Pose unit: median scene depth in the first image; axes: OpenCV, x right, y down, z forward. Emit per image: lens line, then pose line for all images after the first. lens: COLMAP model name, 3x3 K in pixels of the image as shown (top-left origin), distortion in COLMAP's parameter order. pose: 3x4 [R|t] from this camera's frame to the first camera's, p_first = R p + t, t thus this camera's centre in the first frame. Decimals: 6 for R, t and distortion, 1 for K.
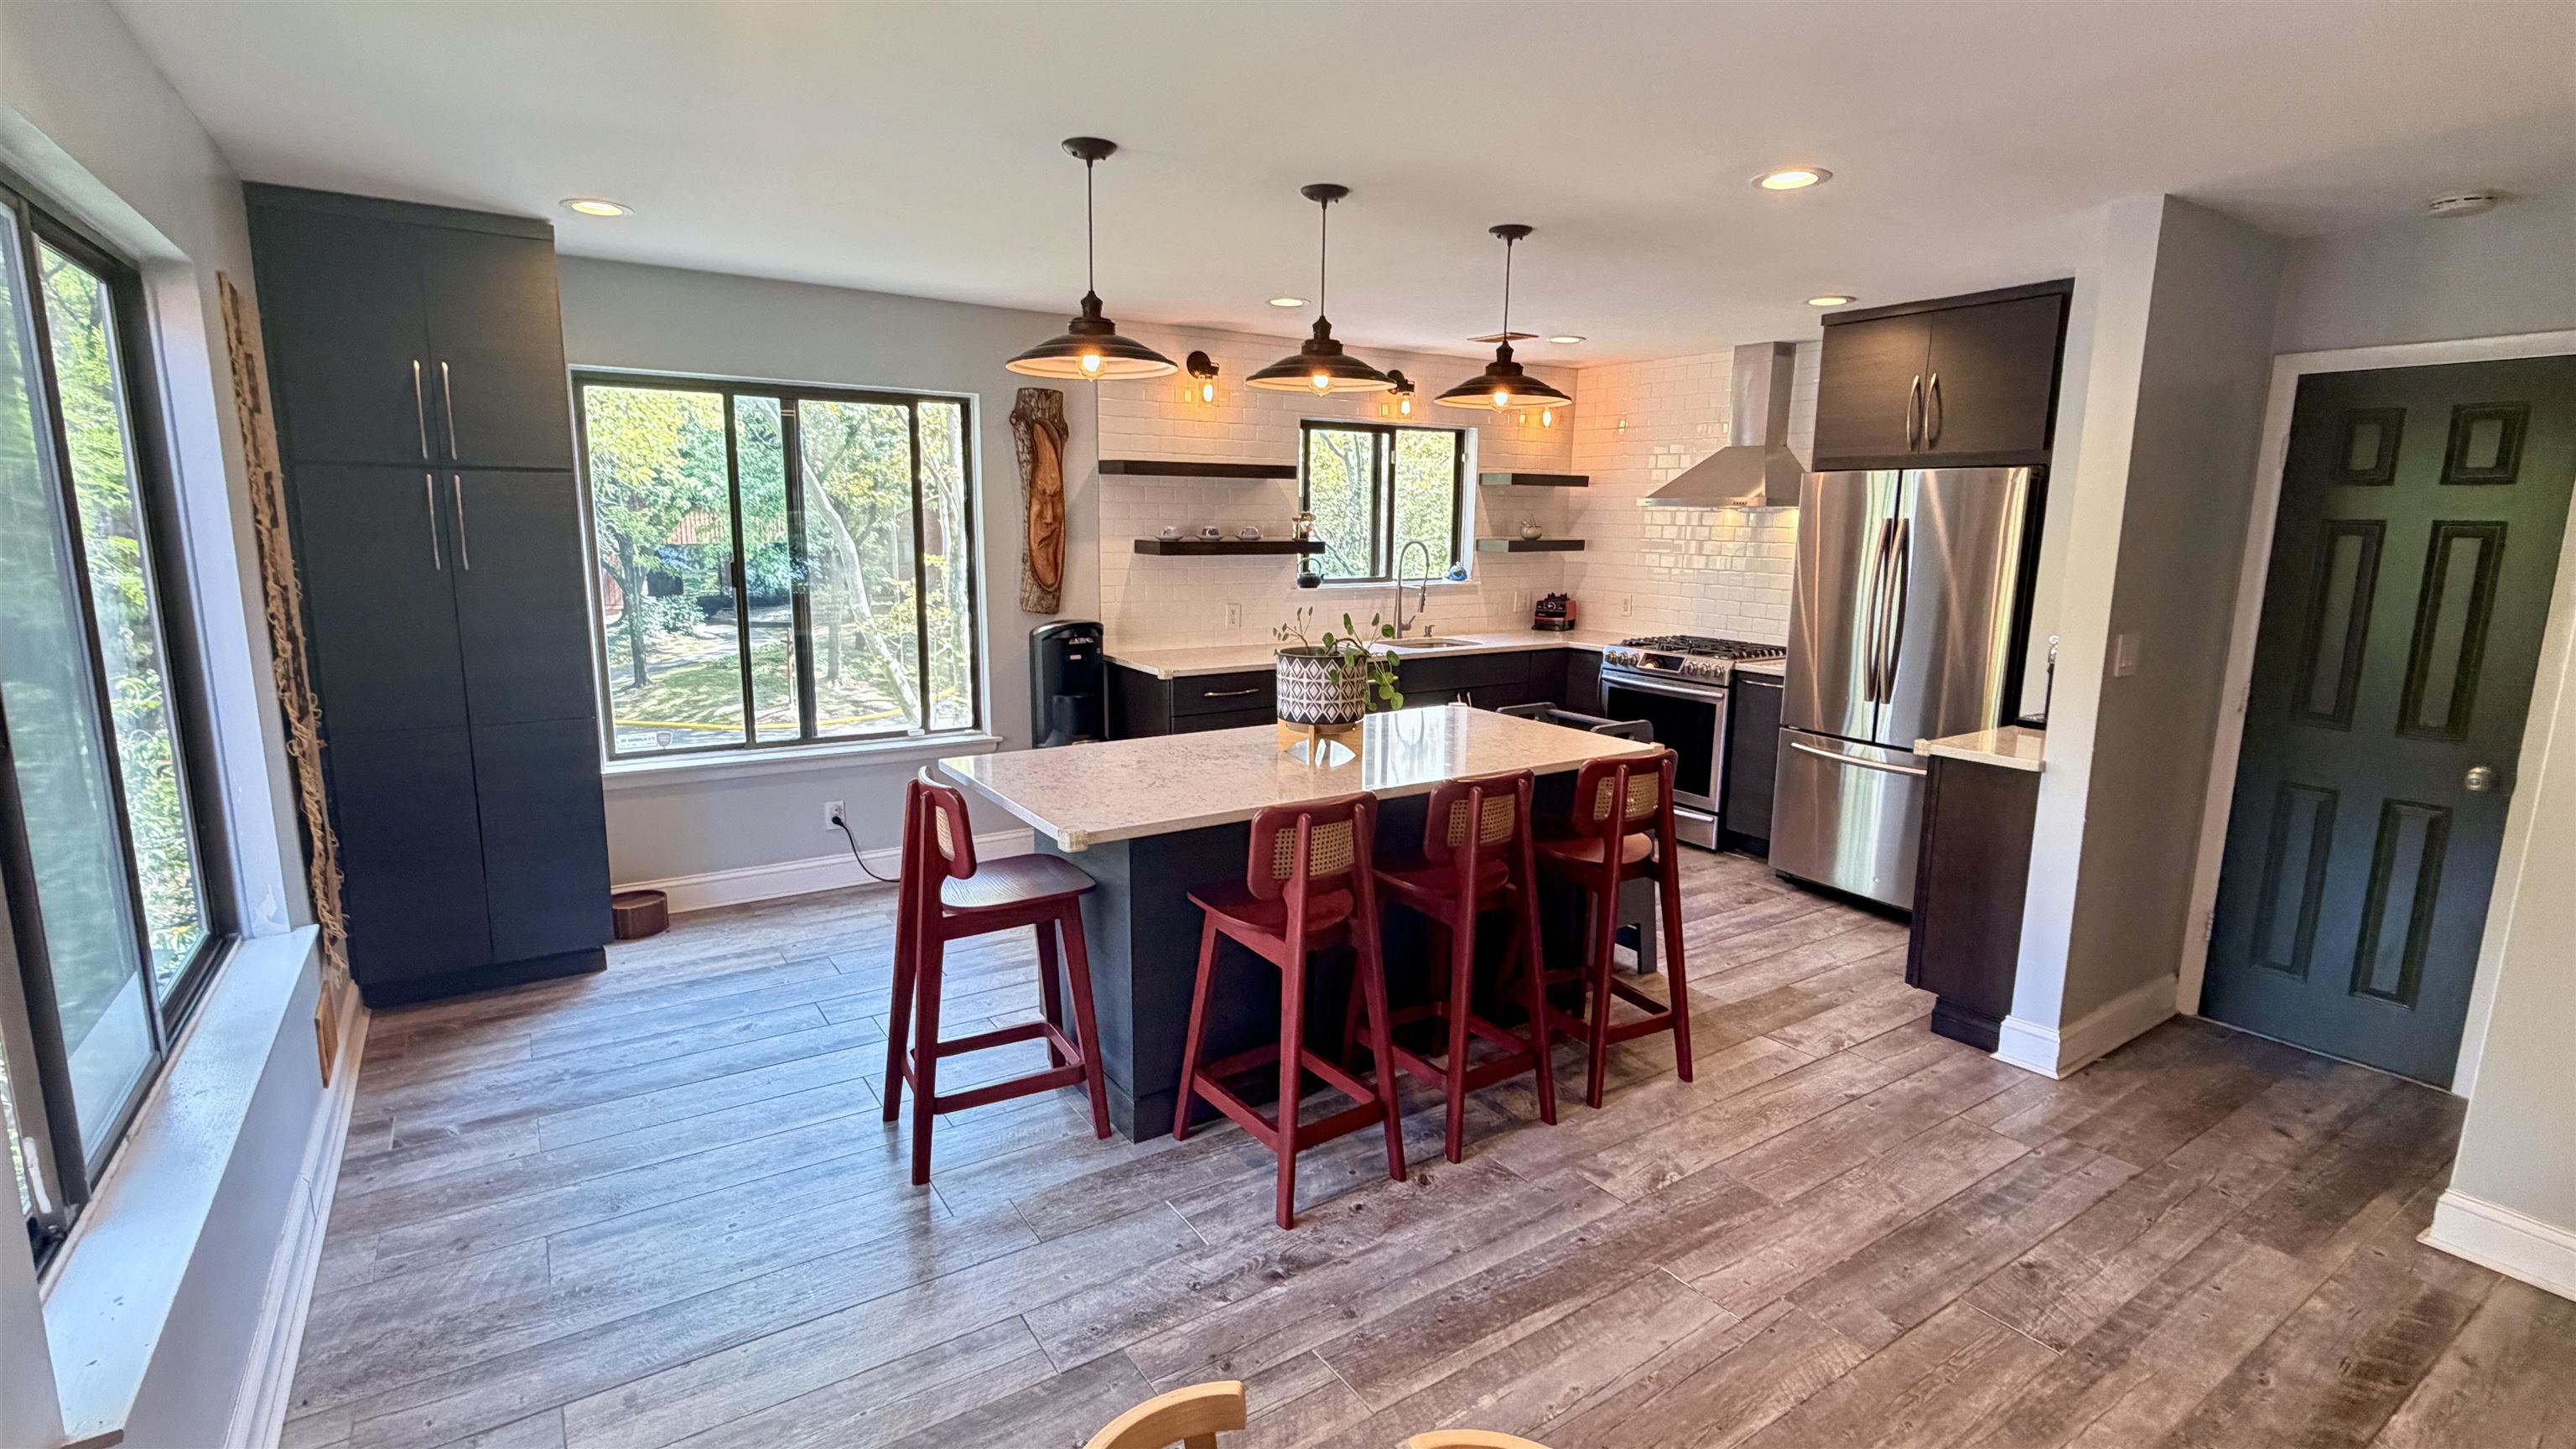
lens RADIAL K [[1178.5, 0, 1288.0], [0, 1178.5, 724.5], [0, 0, 1]] dist [0.007408, 0.000441]
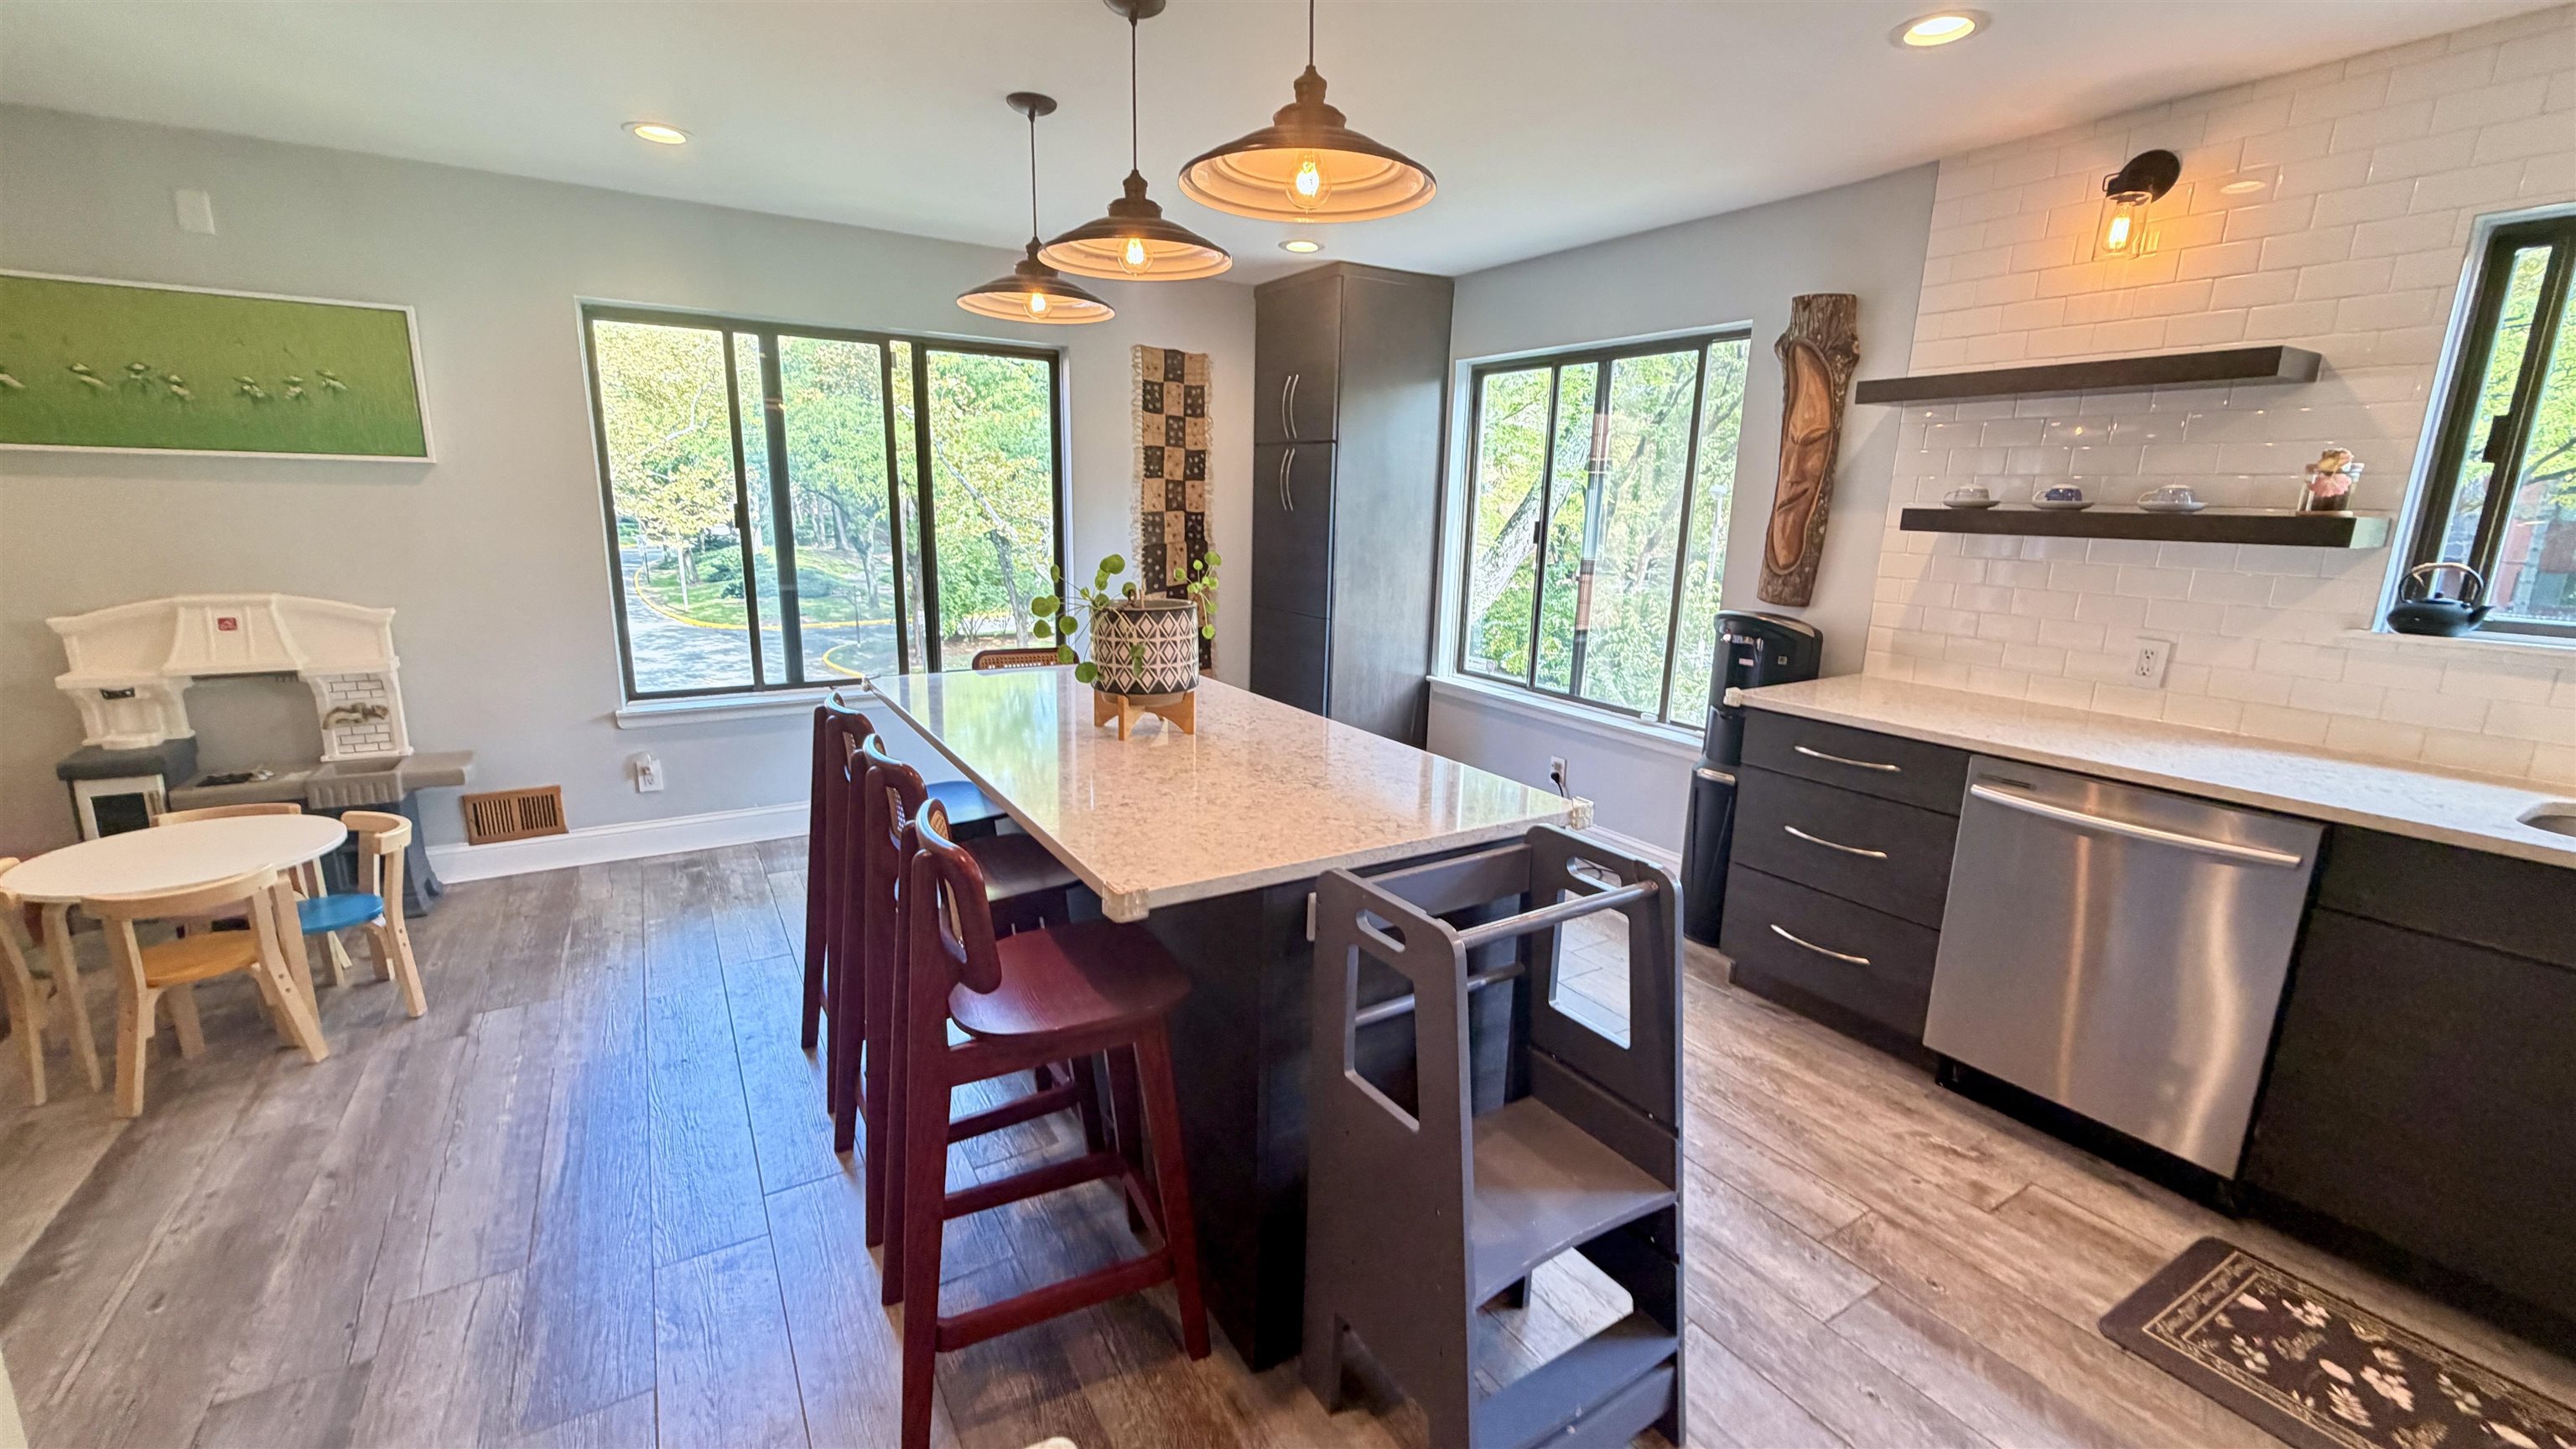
lens RADIAL K [[1019.4, 0, 1282.2], [0, 1019.4, 724.6], [0, 0, 1]] dist [-0.002082, -0.004347]
pose [[-0.035335, 0.200890, -0.978976, 0.465168], [-0.204451, 0.957417, 0.203846, -0.089991], [0.978239, 0.207355, 0.007242, 0.716662]]
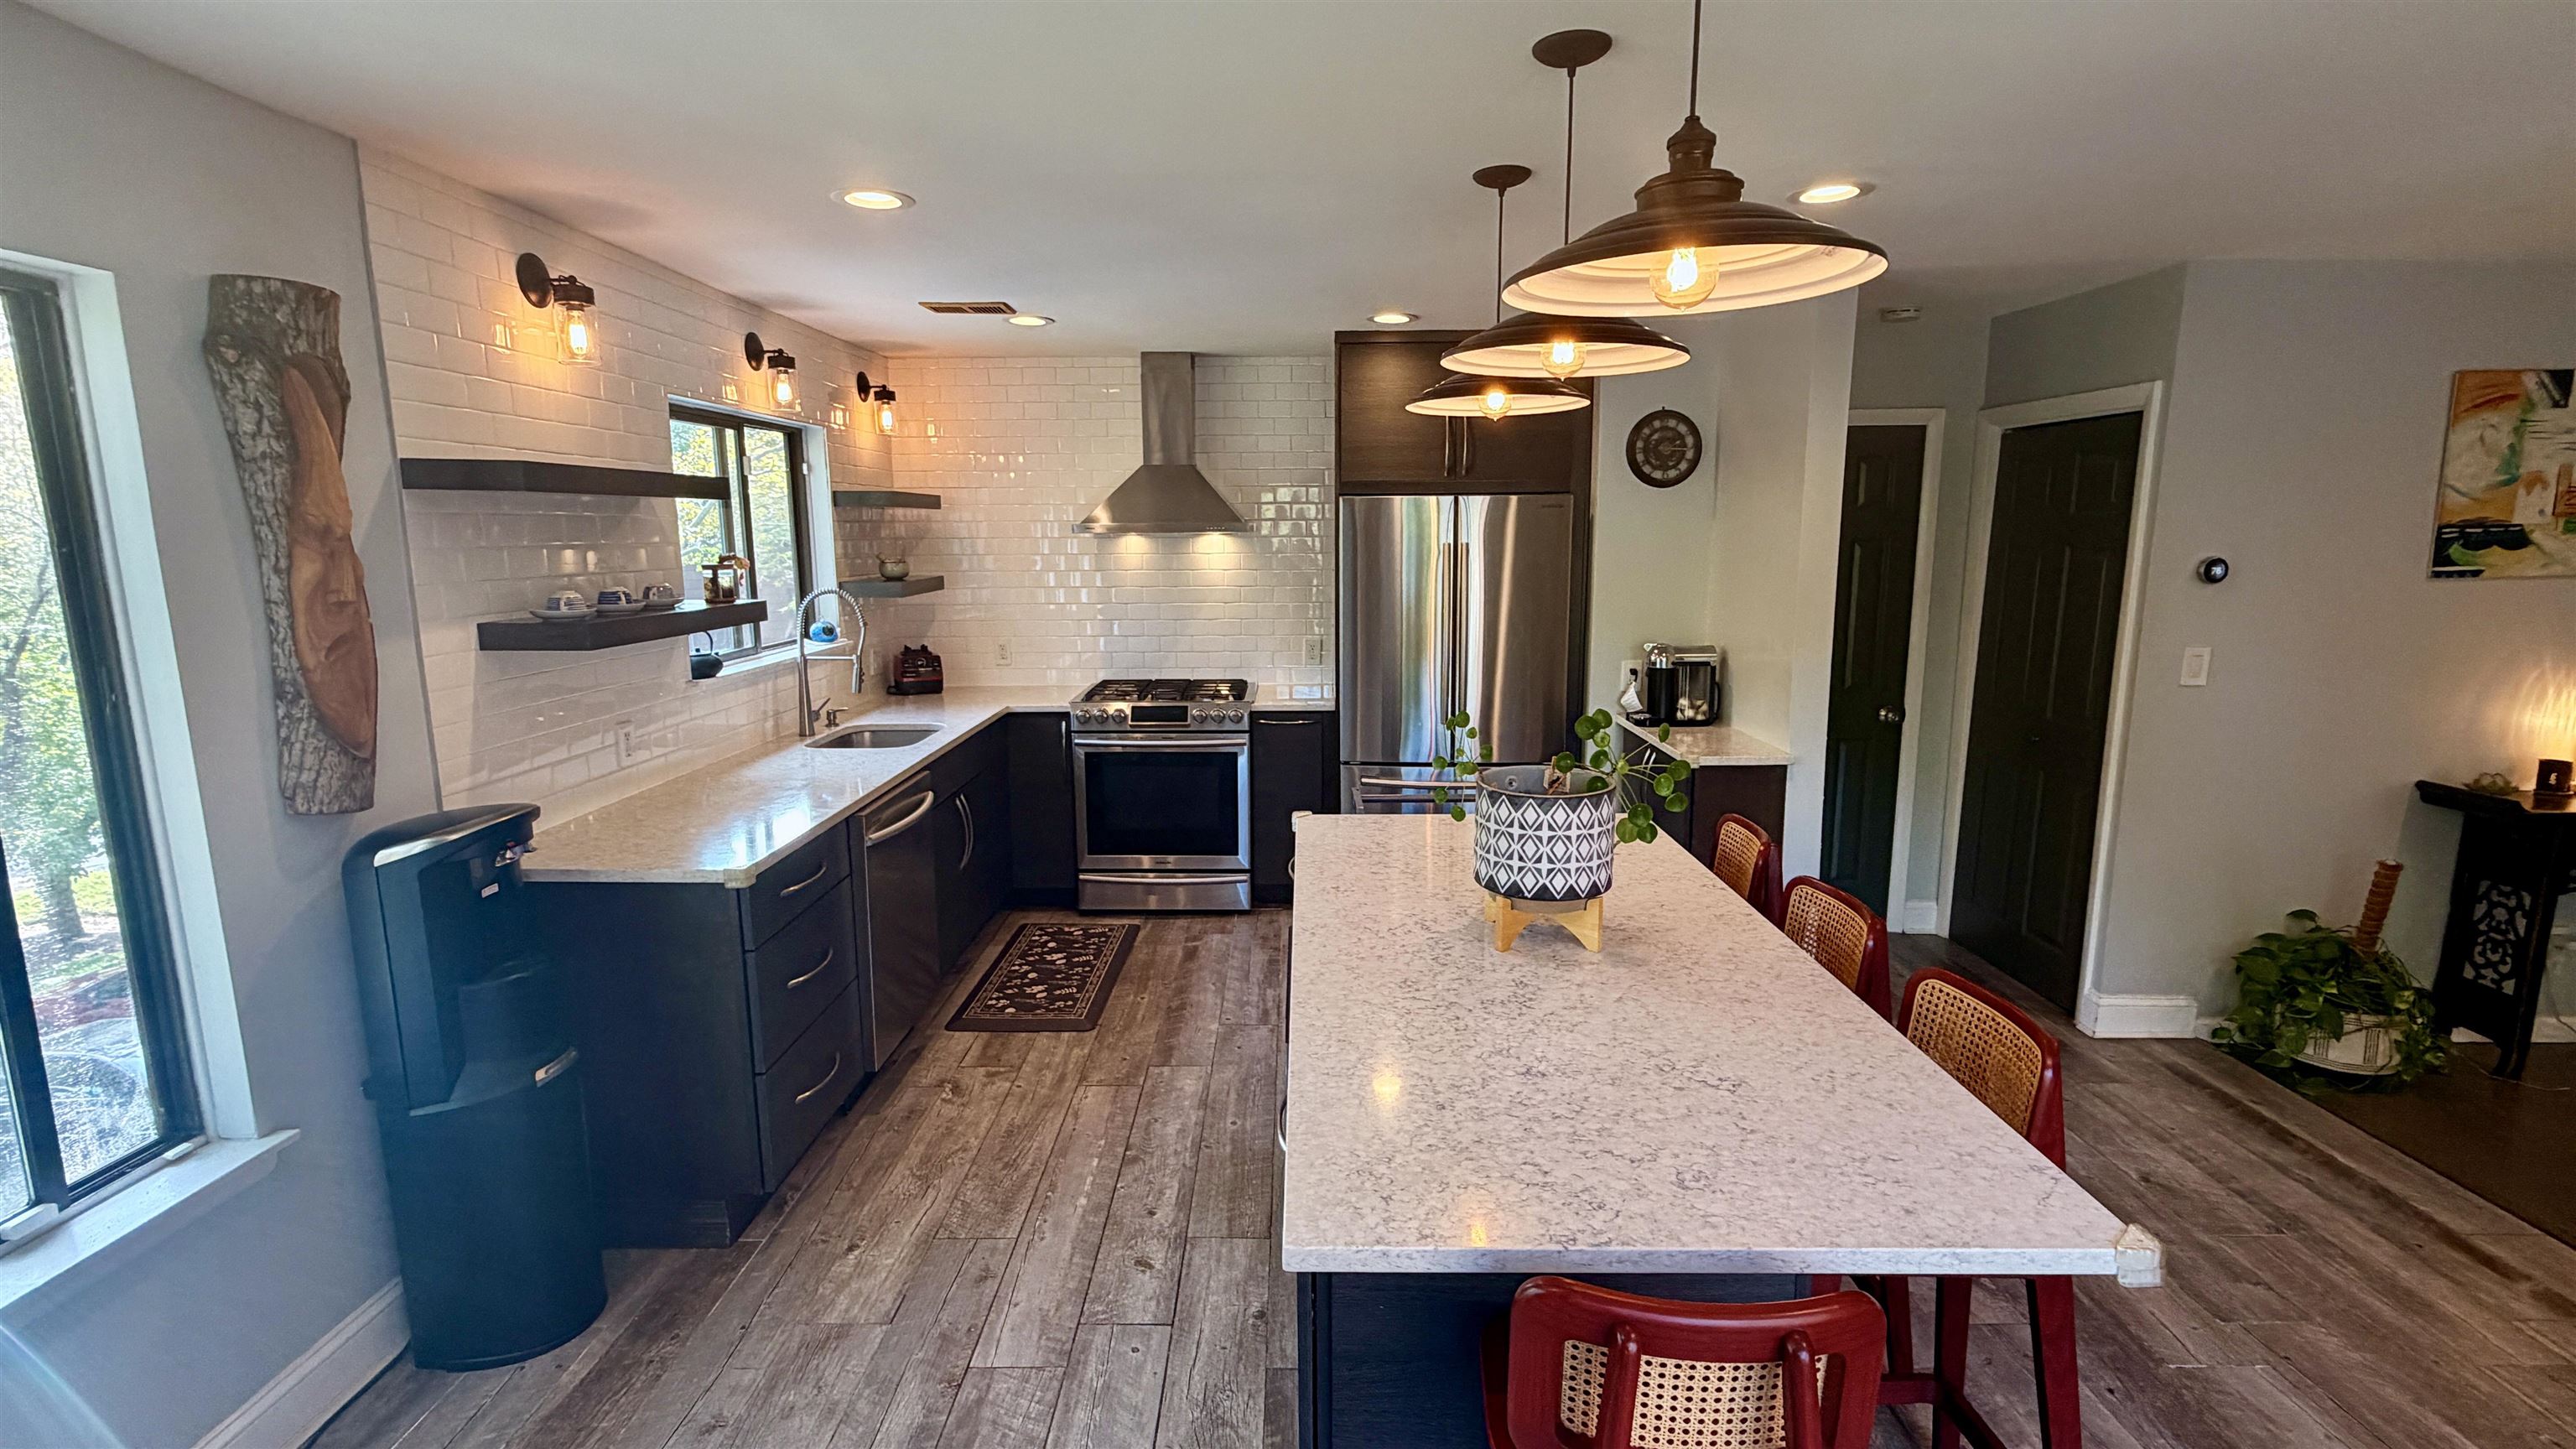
lens RADIAL K [[1178.5, 0, 1288.0], [0, 1178.5, 724.5], [0, 0, 1]] dist [0.007408, 0.000441]
pose [[0.563914, -0.152580, 0.811616, -0.366892], [0.160795, 0.984261, 0.073315, -0.104612], [-0.810028, 0.089160, 0.579573, 0.478845]]
